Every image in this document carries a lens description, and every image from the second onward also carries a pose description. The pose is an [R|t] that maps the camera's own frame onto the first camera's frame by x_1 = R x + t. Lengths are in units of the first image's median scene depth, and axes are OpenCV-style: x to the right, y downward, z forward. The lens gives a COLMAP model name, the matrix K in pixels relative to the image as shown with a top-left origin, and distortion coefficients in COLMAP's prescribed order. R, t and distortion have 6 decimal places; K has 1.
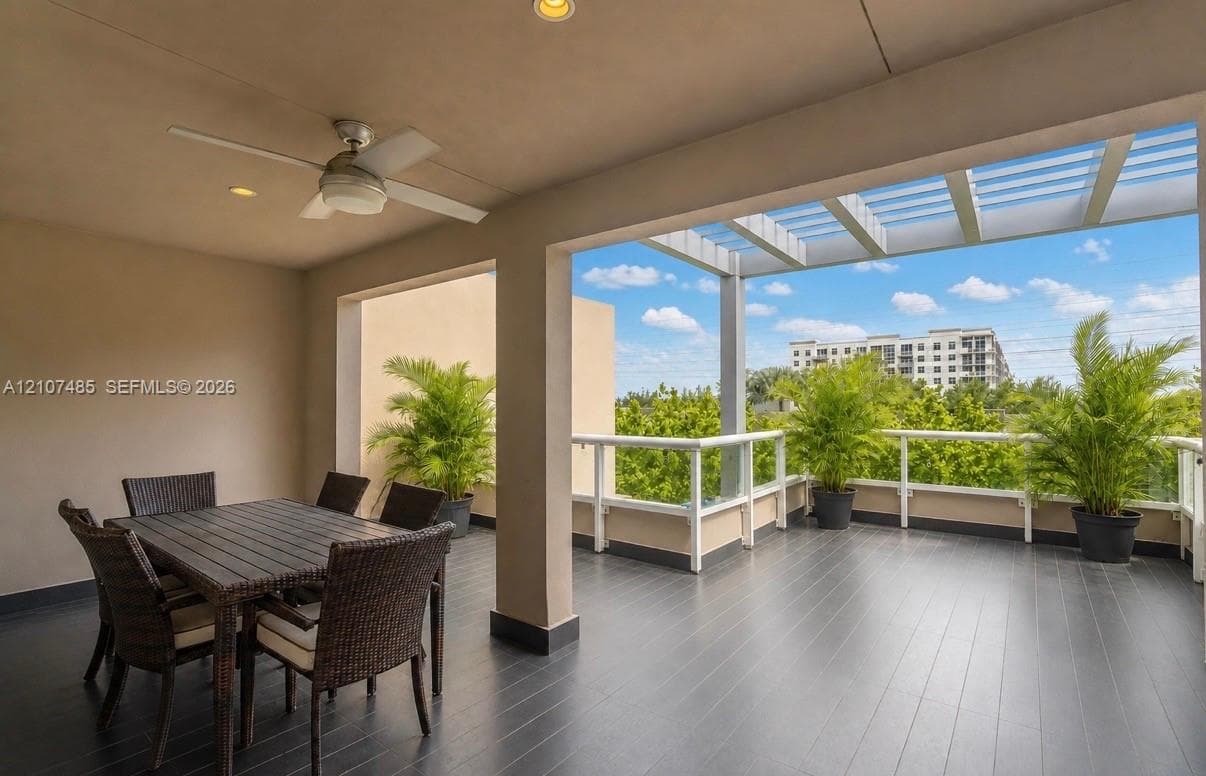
lens RADIAL K [[545.4, 0, 605.3], [0, 545.4, 392.8], [0, 0, 1]] dist [-0.000923, -0.000279]
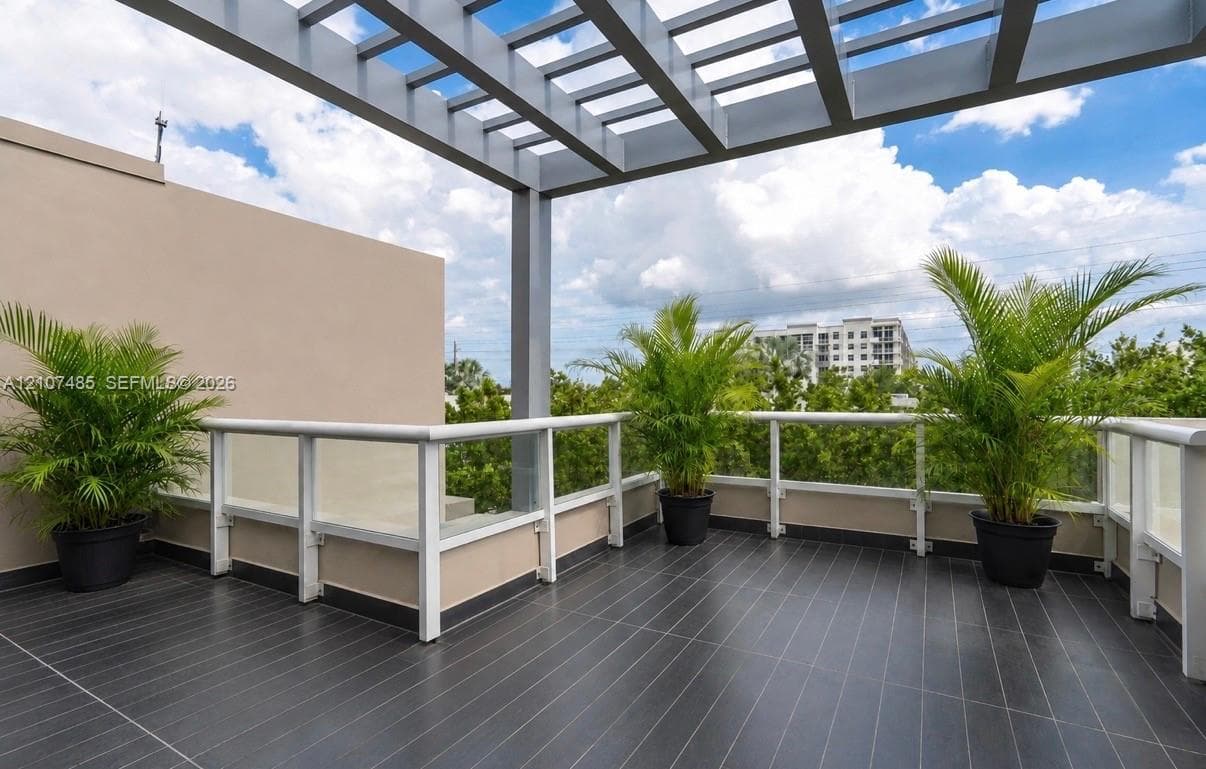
lens RADIAL K [[562.2, 0, 603.0], [0, 562.2, 384.5], [0, 0, 1]] dist [-0.026813, 0.000045]
pose [[0.991779, -0.002228, 0.127946, 0.204669], [0.001454, 0.999980, 0.006140, 0.024538], [-0.127957, -0.005904, 0.991762, 0.248865]]
